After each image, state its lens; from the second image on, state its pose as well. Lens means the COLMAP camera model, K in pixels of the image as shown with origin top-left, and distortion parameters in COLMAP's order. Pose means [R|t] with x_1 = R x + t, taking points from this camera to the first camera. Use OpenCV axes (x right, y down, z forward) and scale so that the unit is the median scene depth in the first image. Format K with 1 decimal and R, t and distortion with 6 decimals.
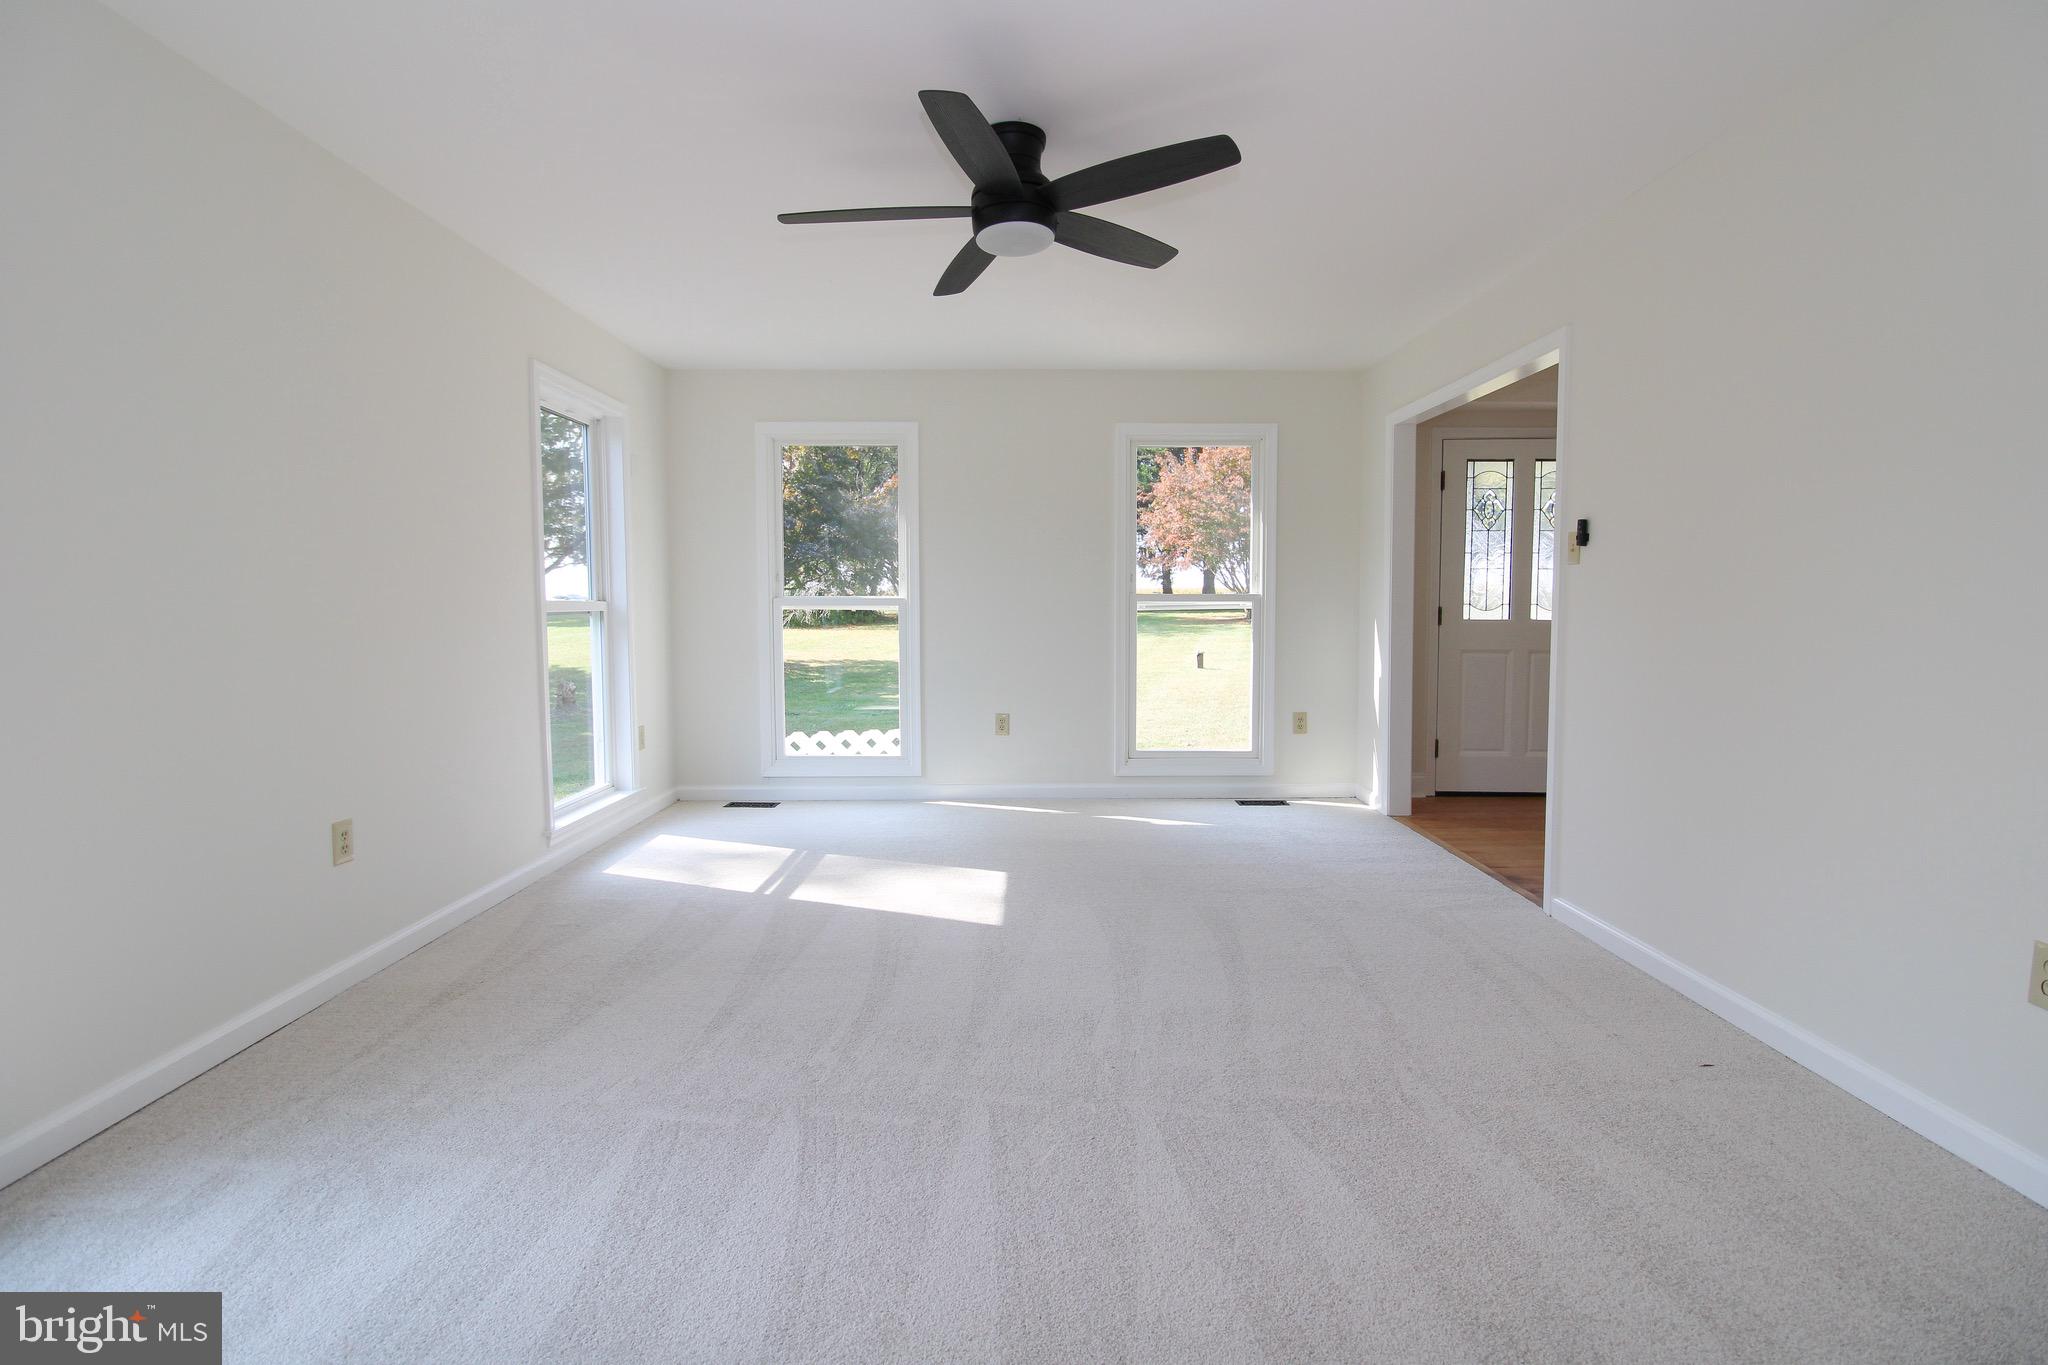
lens RADIAL K [[985.0, 0, 1033.6], [0, 985.0, 687.7], [0, 0, 1]] dist [-0.006505, -0.001848]
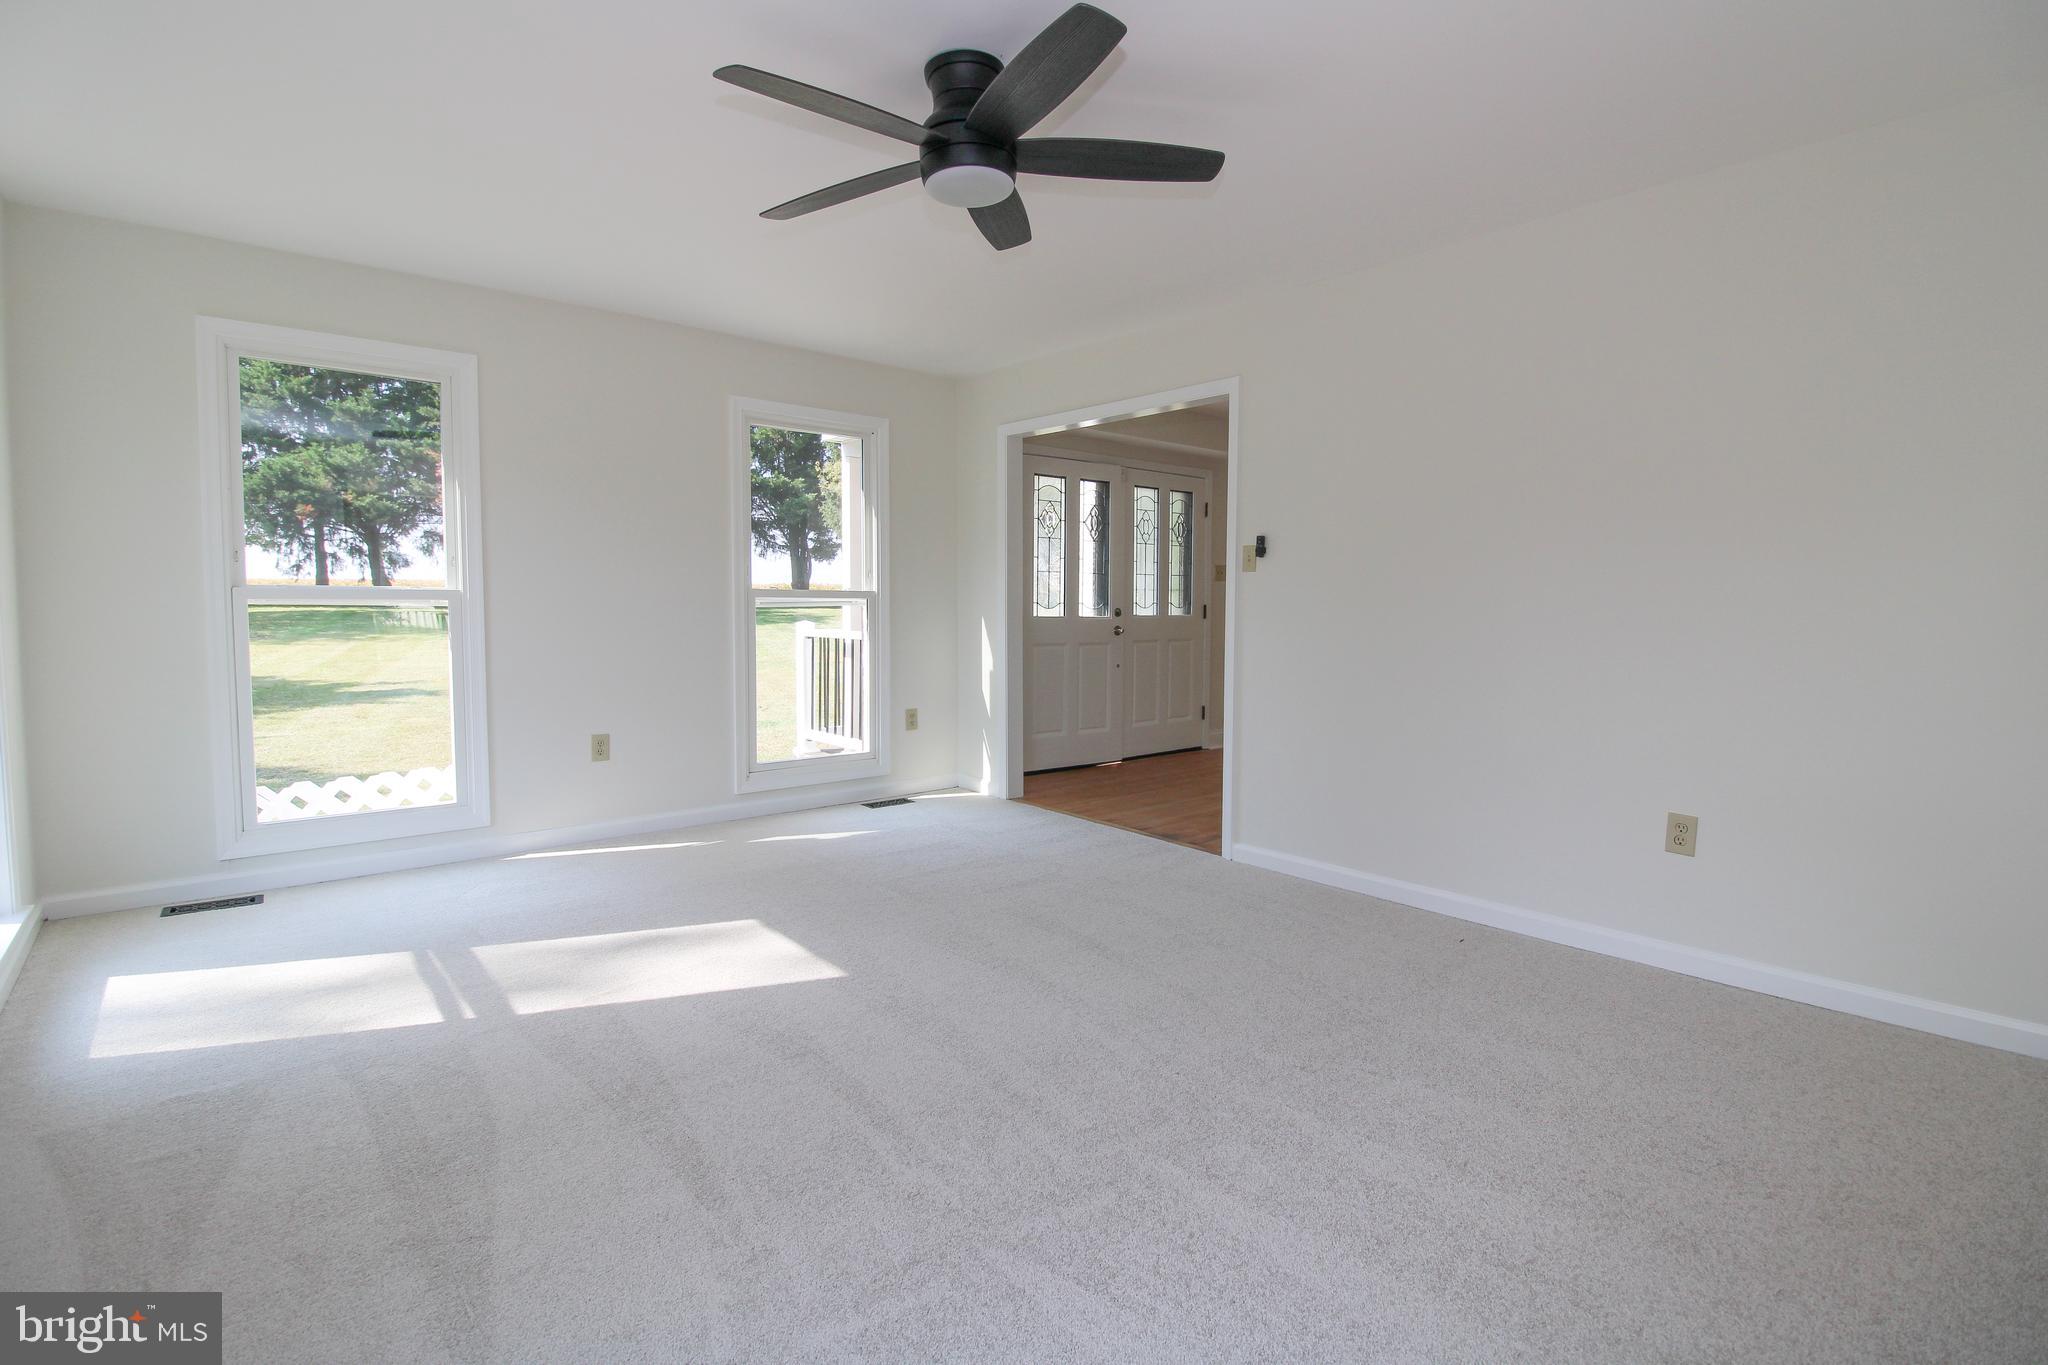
lens RADIAL K [[985.0, 0, 1029.3], [0, 985.0, 688.7], [0, 0, 1]] dist [-0.006505, -0.001848]
pose [[0.754860, -0.051360, 0.653873, -0.302661], [0.048095, 0.998580, 0.022912, -0.013226], [-0.654121, 0.014153, 0.756258, 0.160132]]
